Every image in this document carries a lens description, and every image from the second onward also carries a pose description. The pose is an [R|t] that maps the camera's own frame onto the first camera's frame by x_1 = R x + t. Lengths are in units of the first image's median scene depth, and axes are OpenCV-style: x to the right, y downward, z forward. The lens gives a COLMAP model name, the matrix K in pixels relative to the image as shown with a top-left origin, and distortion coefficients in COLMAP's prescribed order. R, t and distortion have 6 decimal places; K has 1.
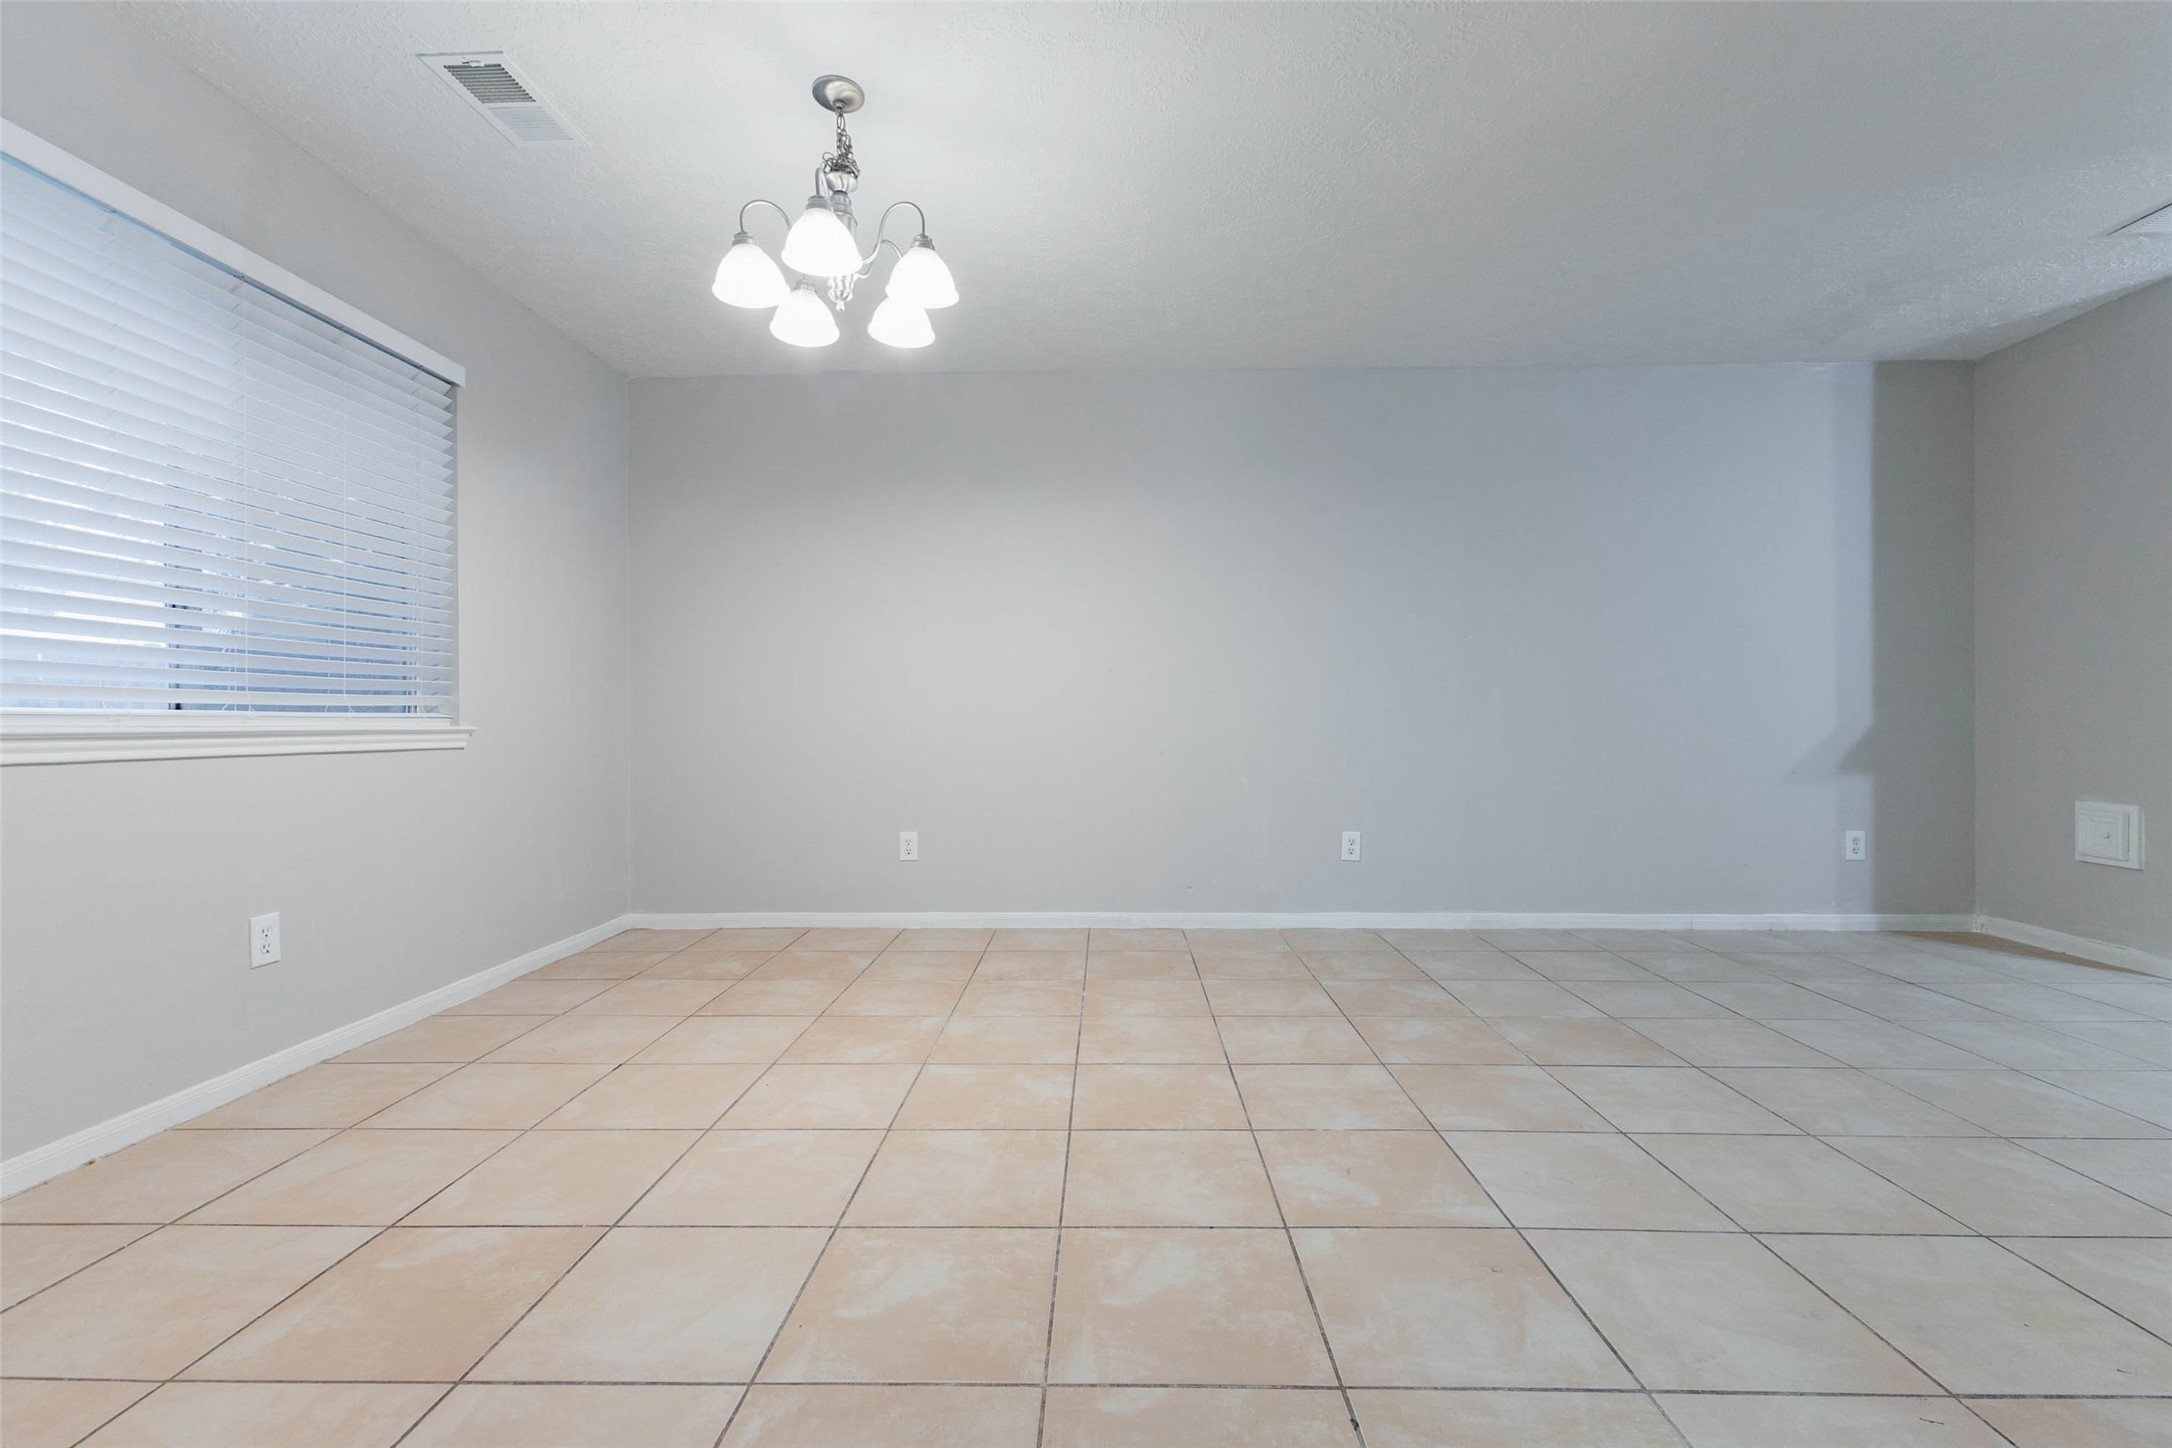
lens RADIAL K [[941.0, 0, 1094.8], [0, 941.0, 725.0], [0, 0, 1]] dist [0.013206, -0.001842]
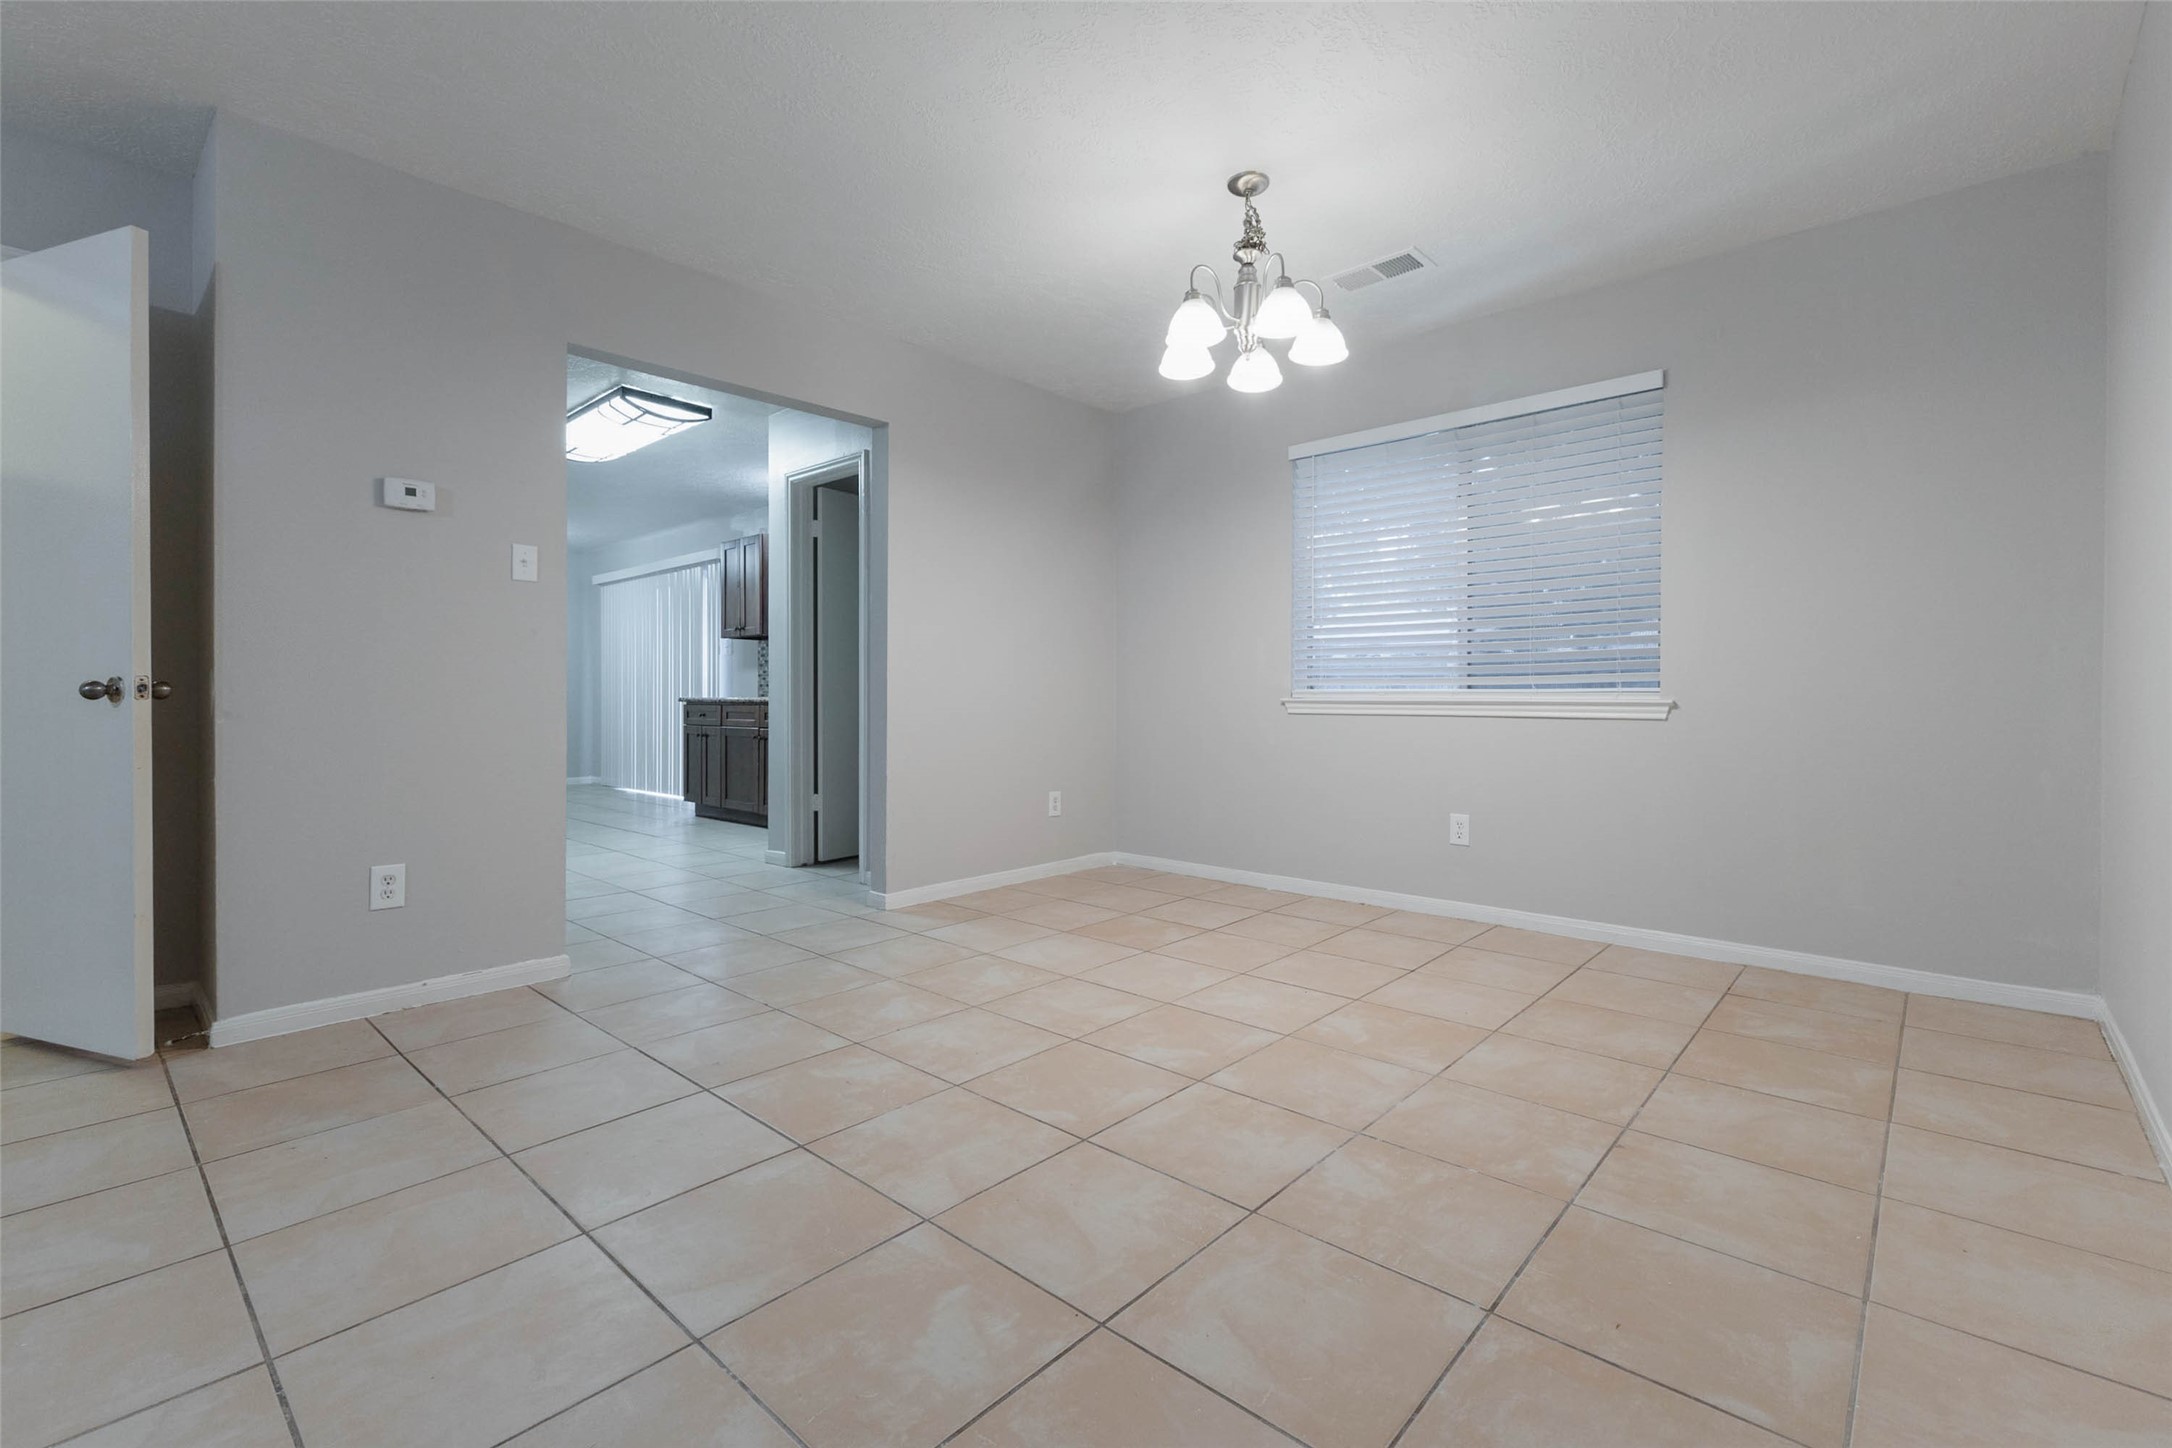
lens RADIAL K [[941.0, 0, 1093.0], [0, 941.0, 703.2], [0, 0, 1]] dist [0.013206, -0.001842]
pose [[-0.655278, 0.008199, -0.755343, 0.698606], [0.001473, 0.999953, 0.009577, -0.006562], [0.755386, 0.005163, -0.655260, 1.466231]]
